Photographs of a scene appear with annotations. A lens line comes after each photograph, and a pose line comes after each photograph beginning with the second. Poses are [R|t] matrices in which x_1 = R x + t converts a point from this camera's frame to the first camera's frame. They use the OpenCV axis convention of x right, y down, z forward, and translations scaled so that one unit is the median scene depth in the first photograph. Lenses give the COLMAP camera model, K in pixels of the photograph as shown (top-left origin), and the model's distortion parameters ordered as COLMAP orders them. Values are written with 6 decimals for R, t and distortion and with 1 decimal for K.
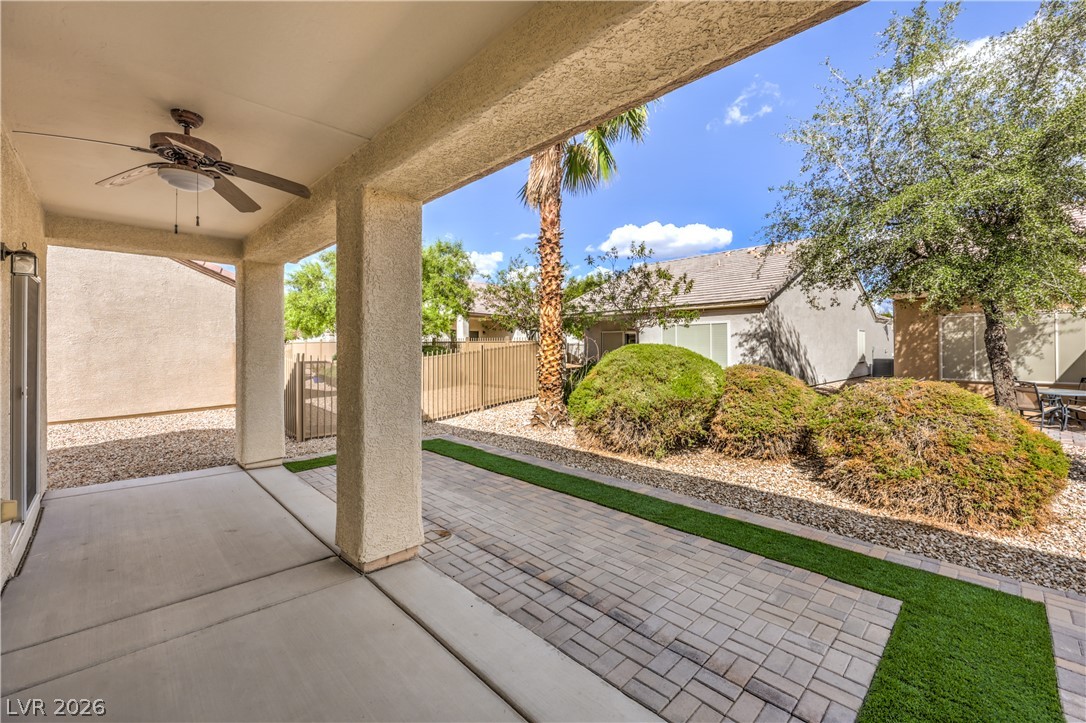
lens RADIAL K [[452.0, 0, 555.2], [0, 452.0, 347.5], [0, 0, 1]] dist [0.001999, -0.001602]
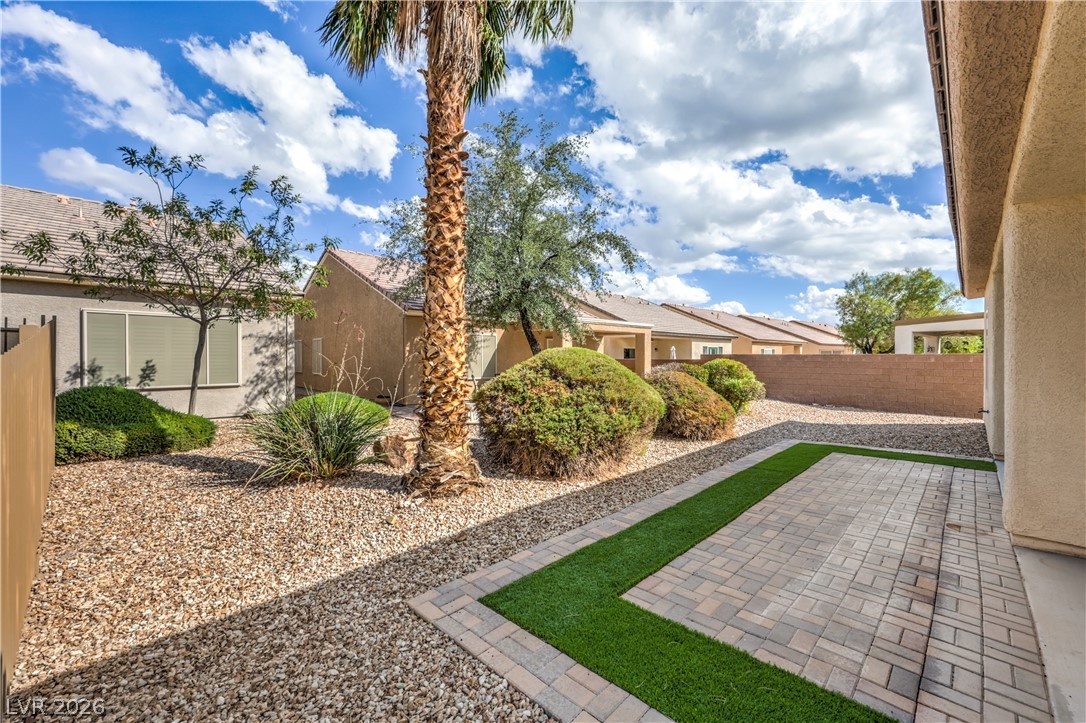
lens RADIAL K [[452.0, 0, 546.9], [0, 452.0, 361.8], [0, 0, 1]] dist [0.001999, -0.001602]
pose [[-0.020647, -0.004152, 0.999778, -0.971622], [0.000240, 0.999991, 0.004158, 0.024486], [-0.999787, 0.000326, -0.020646, 1.504971]]
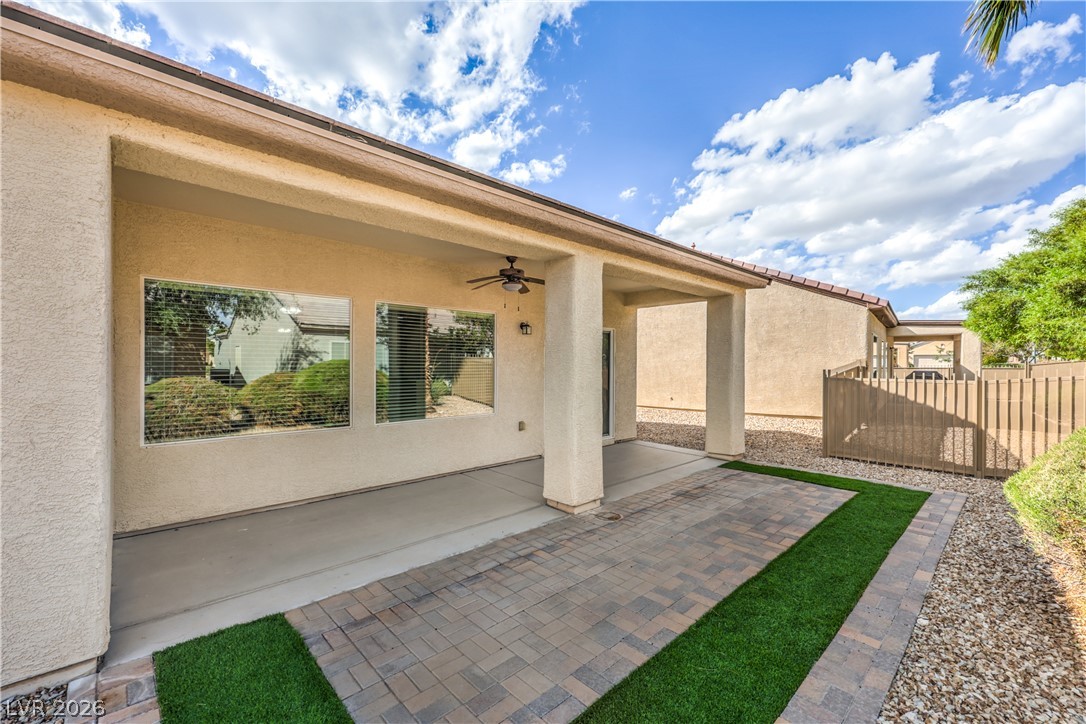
lens RADIAL K [[452.0, 0, 539.5], [0, 452.0, 363.5], [0, 0, 1]] dist [0.001999, -0.001602]
pose [[-0.043342, 0.000077, -0.999060, 0.742002], [-0.002527, 0.999997, 0.000187, 0.000998], [0.999057, 0.002533, -0.043342, 0.659996]]
